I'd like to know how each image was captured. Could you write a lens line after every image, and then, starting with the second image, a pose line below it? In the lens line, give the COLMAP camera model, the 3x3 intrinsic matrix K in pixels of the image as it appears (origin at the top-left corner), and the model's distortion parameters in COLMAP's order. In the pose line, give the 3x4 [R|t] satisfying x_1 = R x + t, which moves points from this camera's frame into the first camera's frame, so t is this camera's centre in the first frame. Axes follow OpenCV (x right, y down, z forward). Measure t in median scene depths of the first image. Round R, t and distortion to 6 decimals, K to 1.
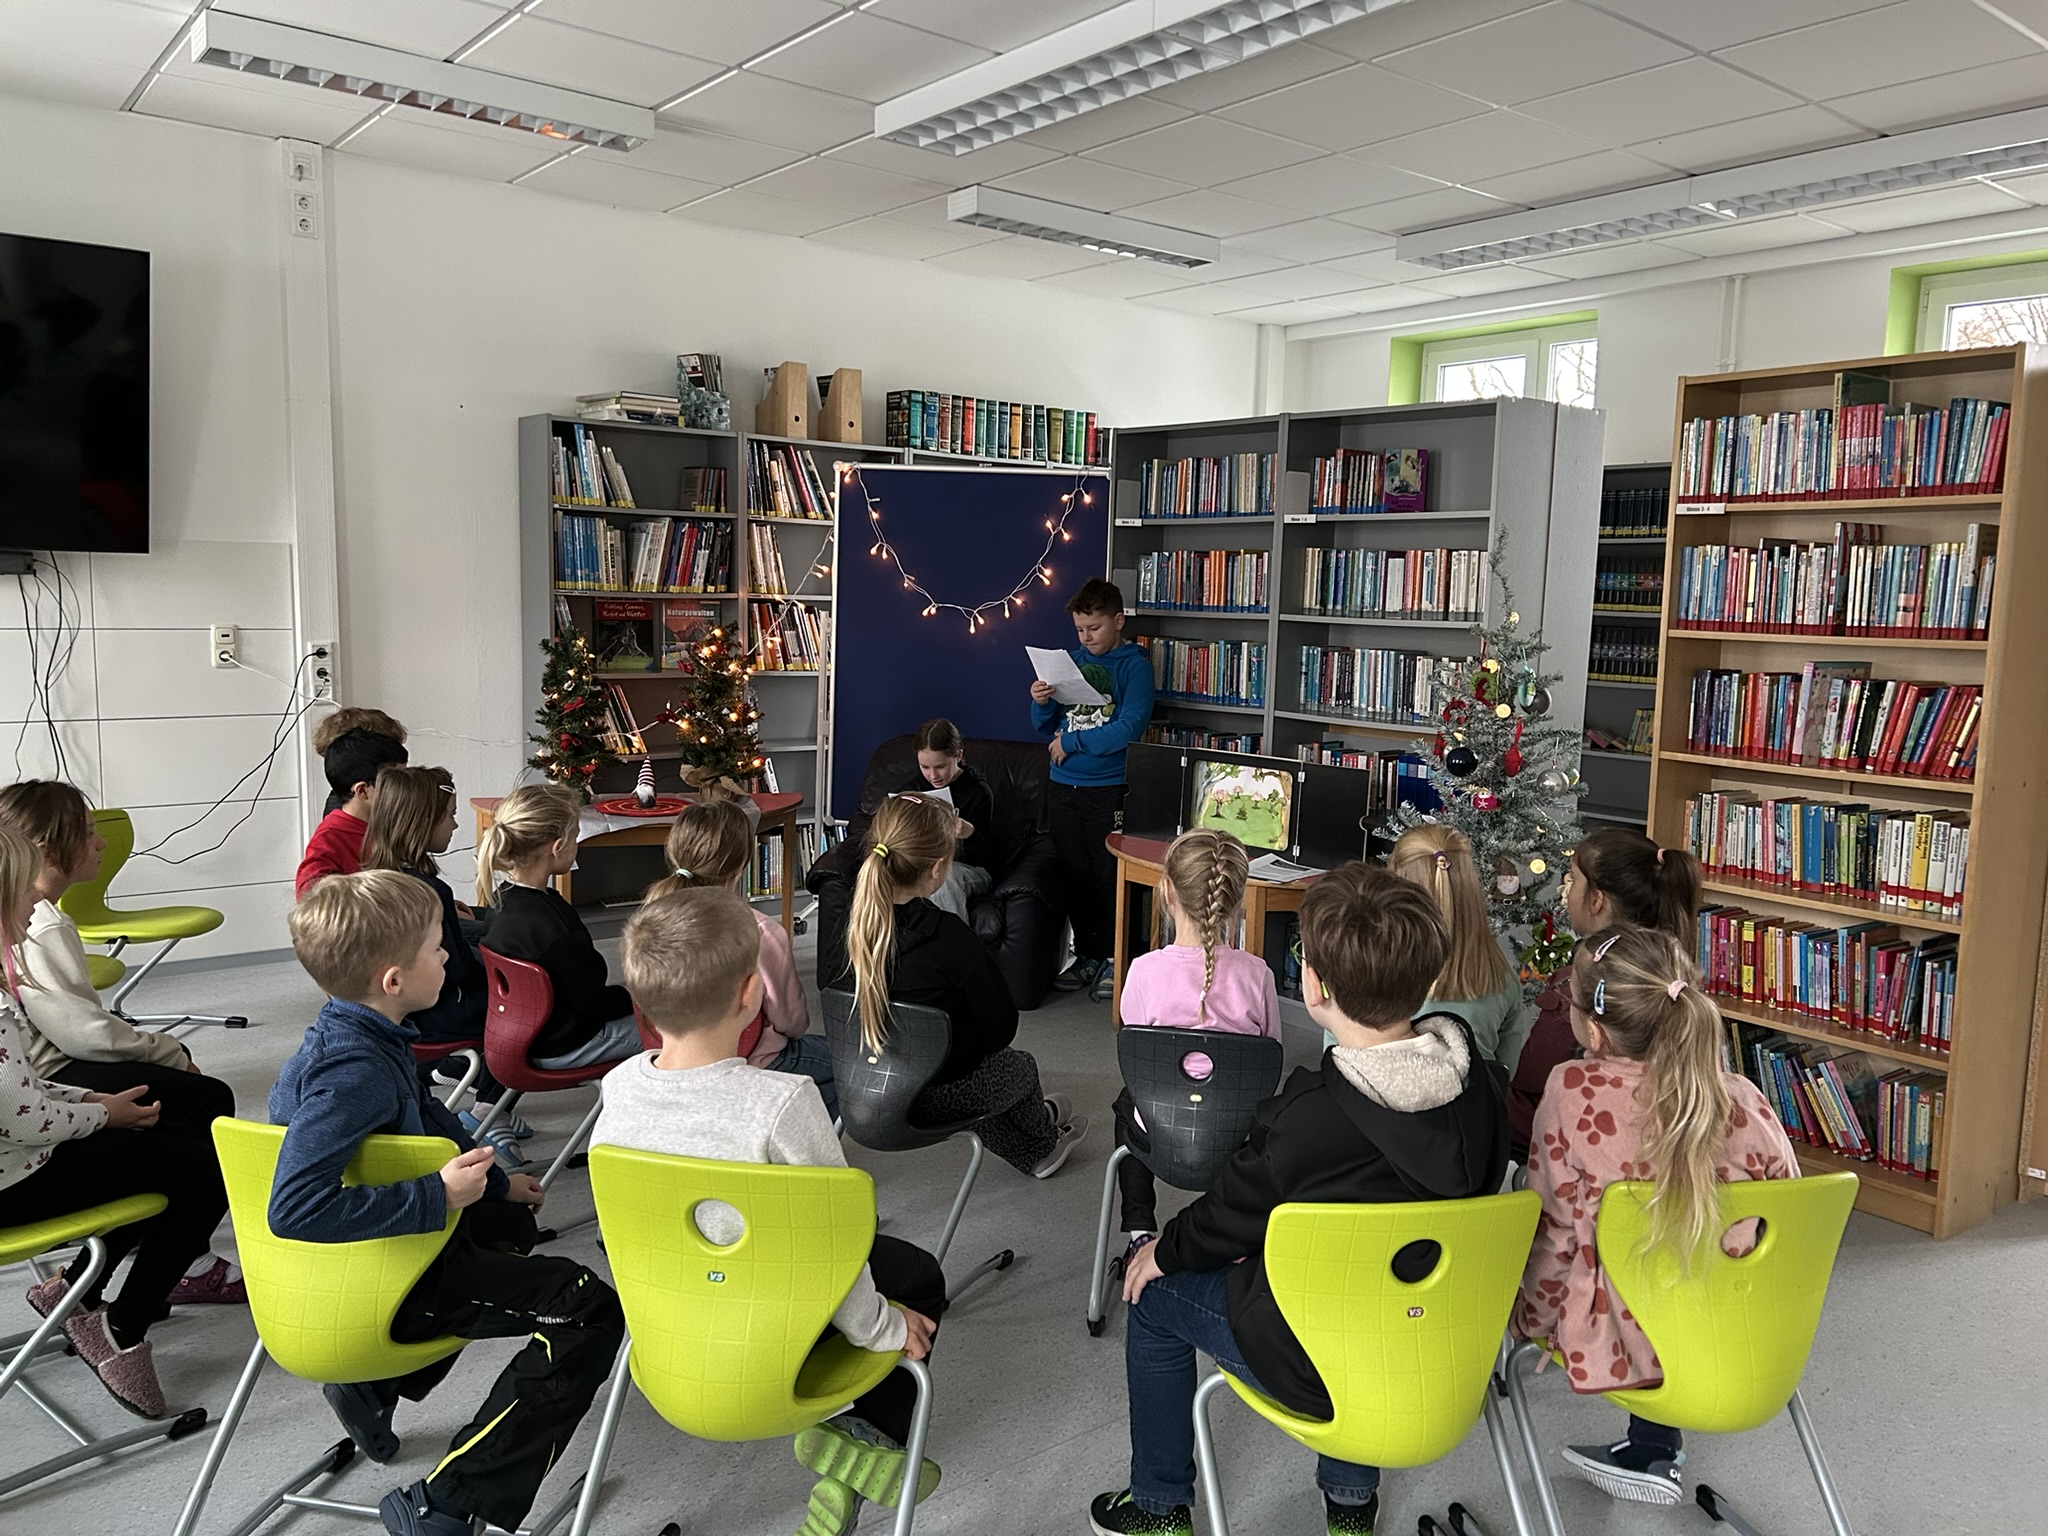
lens RADIAL K [[1532.6, 0, 1024.0], [0, 1532.6, 768.0], [0, 0, 1]] dist [0.124861, -0.001016]
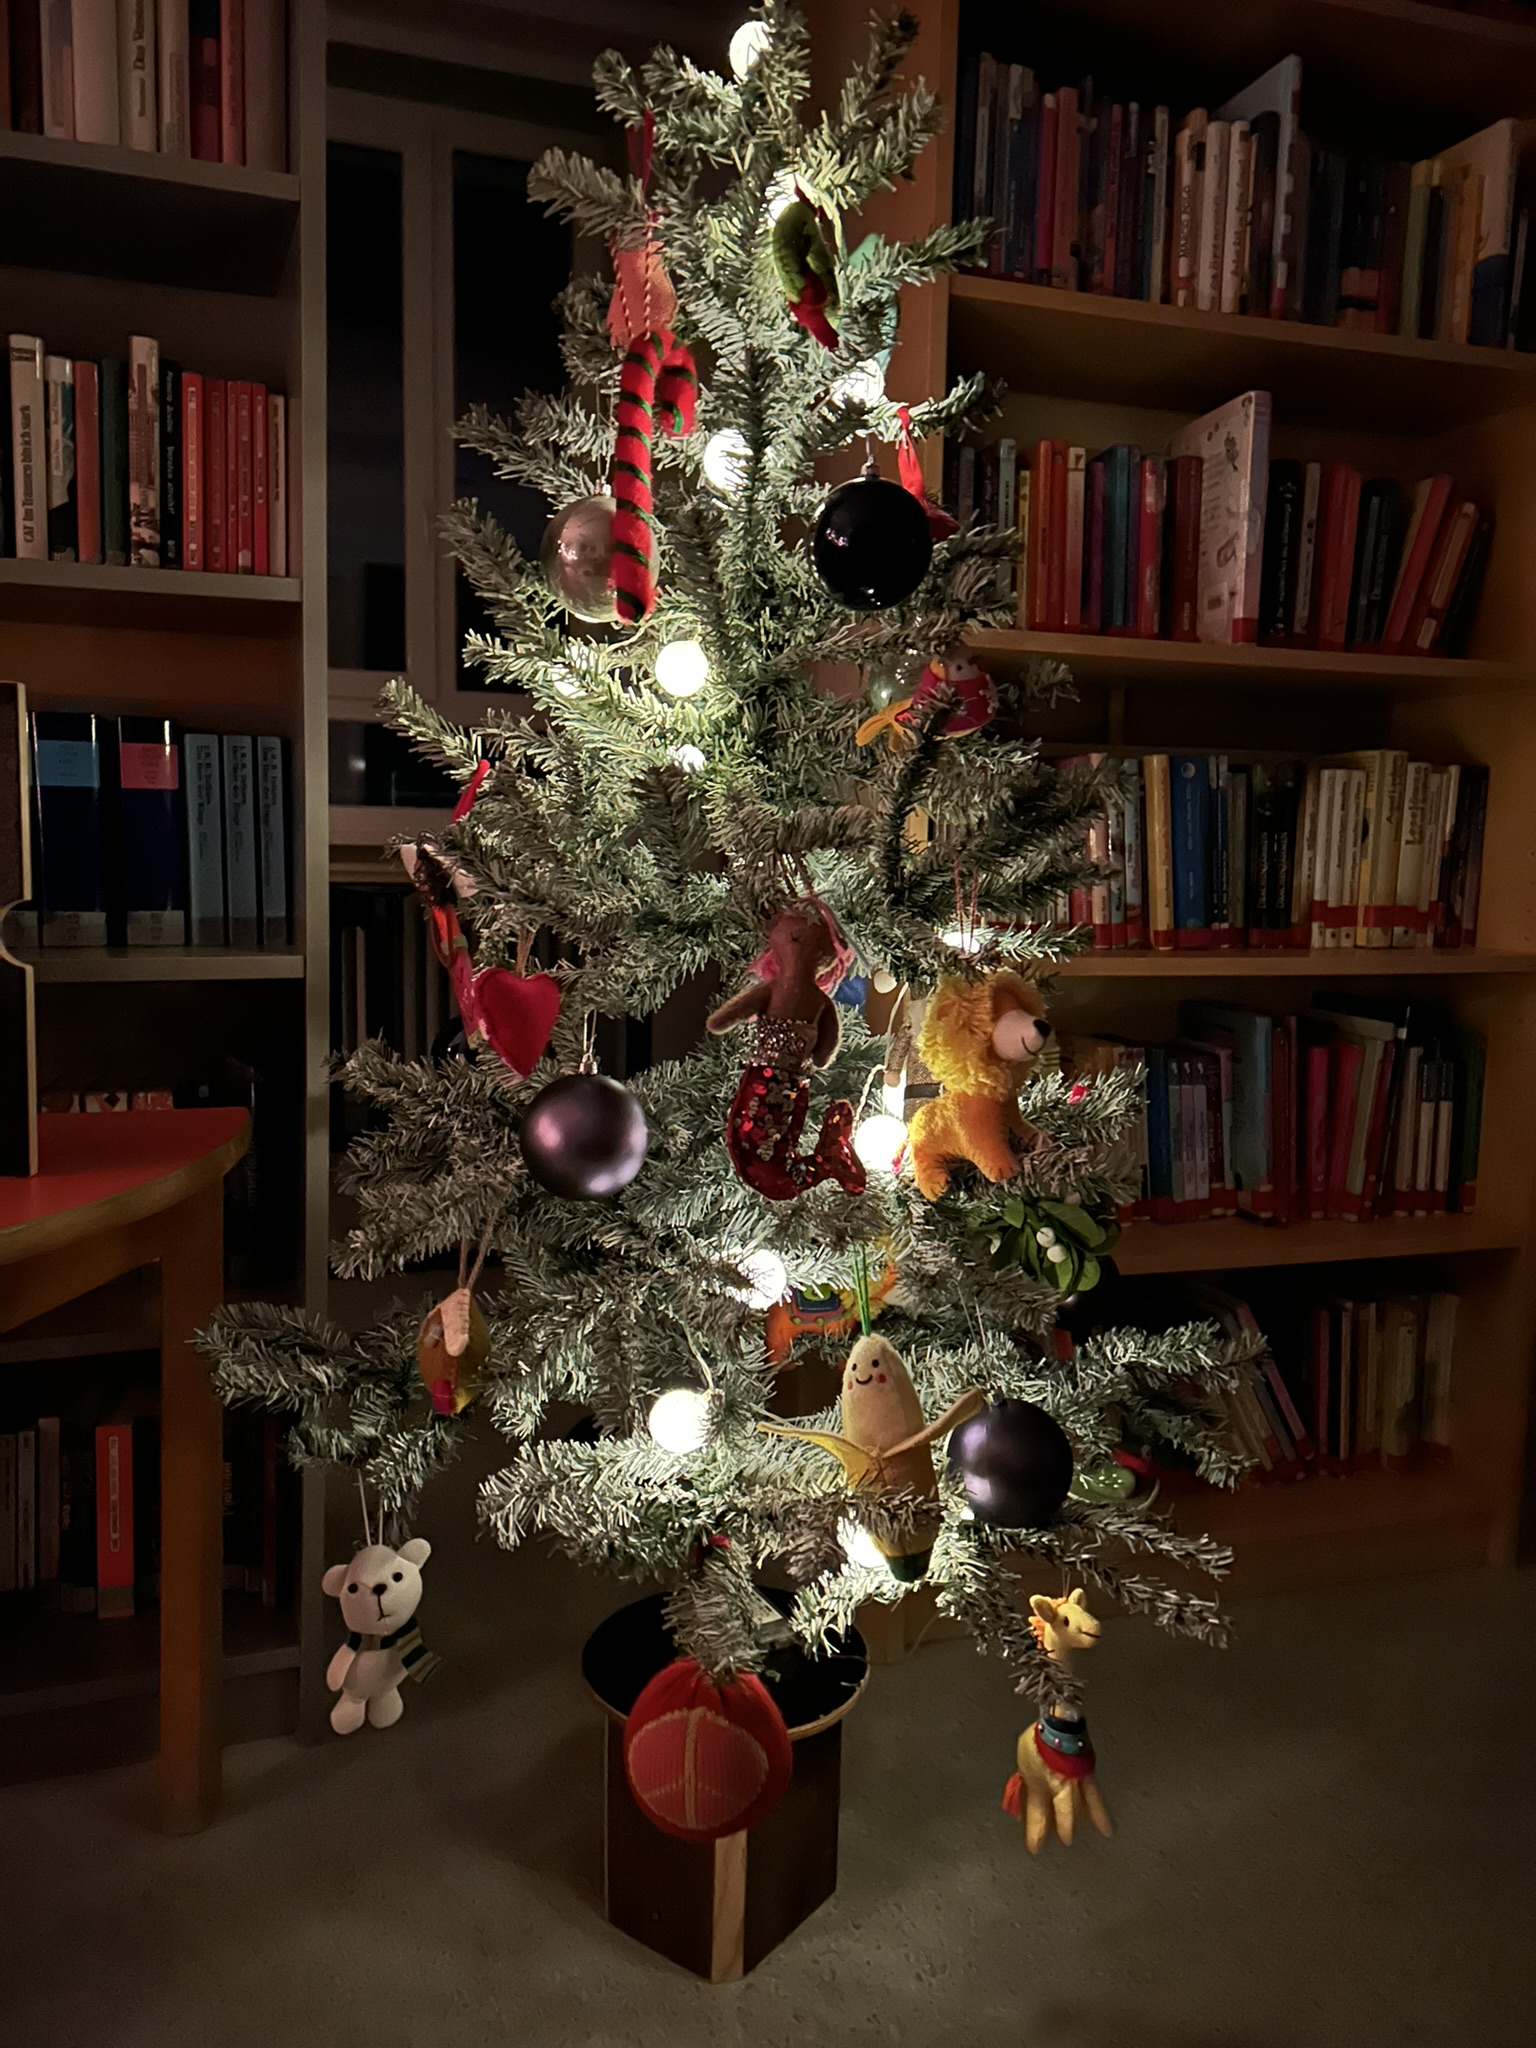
lens RADIAL K [[1562.3, 0, 768.0], [0, 1562.3, 1024.0], [0, 0, 1]] dist [0.057017, -0.007161]
pose [[0.322555, -0.121552, 0.938714, 0.025721], [0.102118, 0.990401, 0.093156, 0.028984], [-0.941026, 0.065812, 0.331871, 0.607909]]
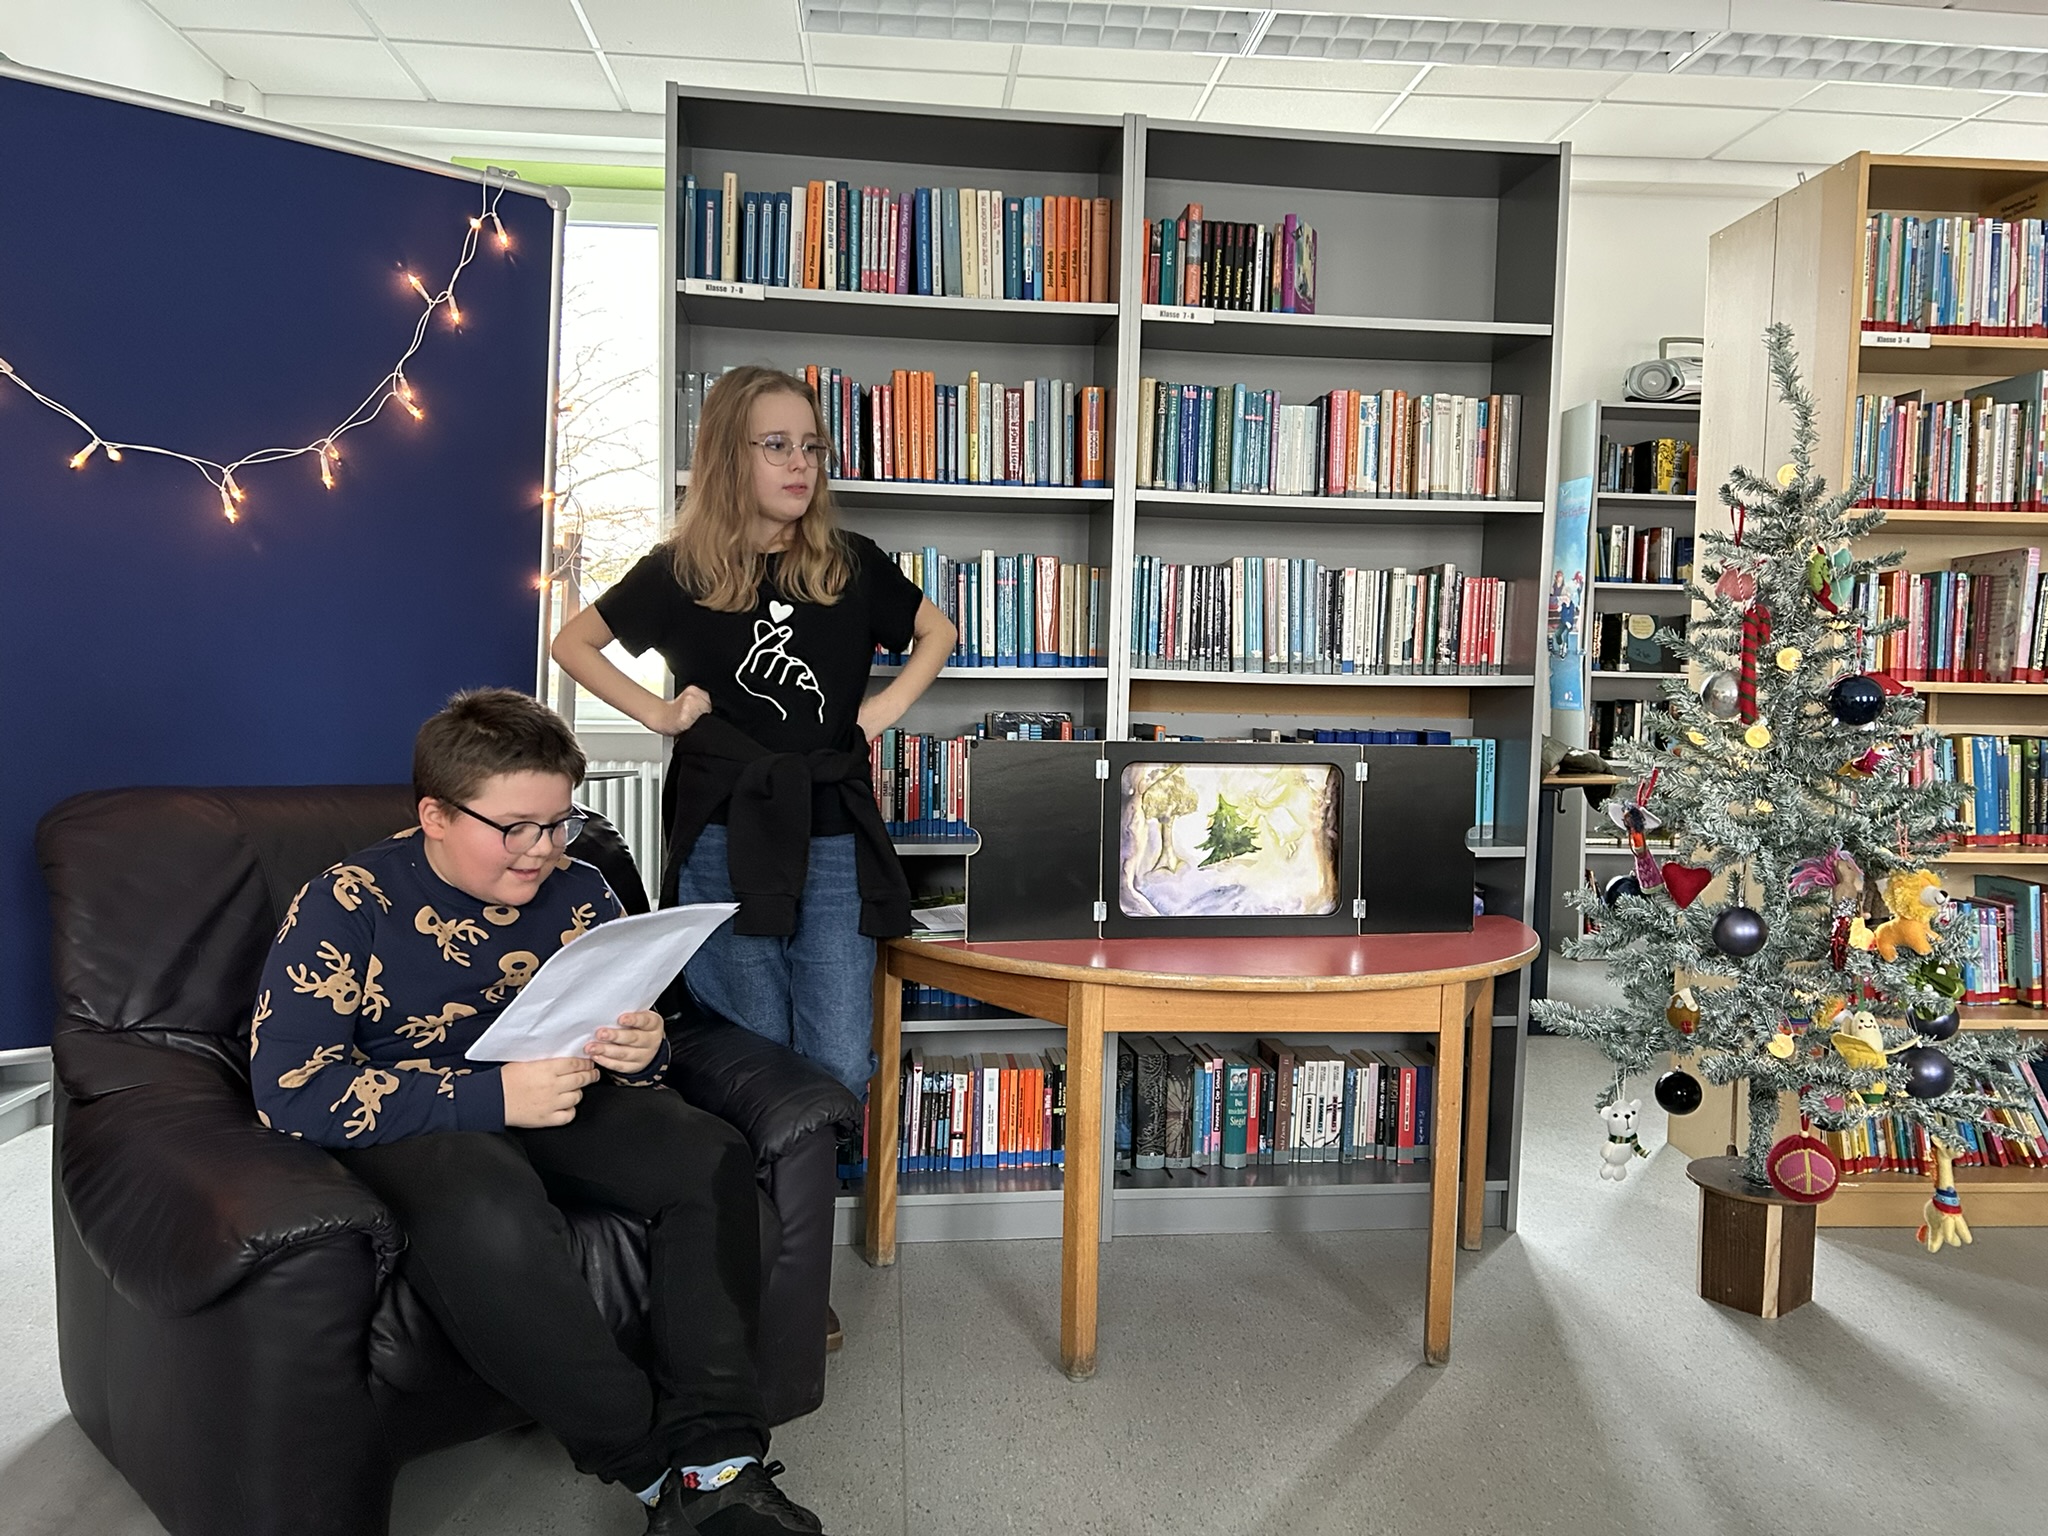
lens RADIAL K [[1562.3, 0, 1001.3], [0, 1562.3, 762.4], [0, 0, 1]] dist [0.057017, -0.007161]
pose [[0.540158, -0.066226, 0.838954, -0.270045], [0.096514, 0.995196, 0.016420, -0.014689], [-0.836011, 0.072101, 0.543955, 0.613323]]
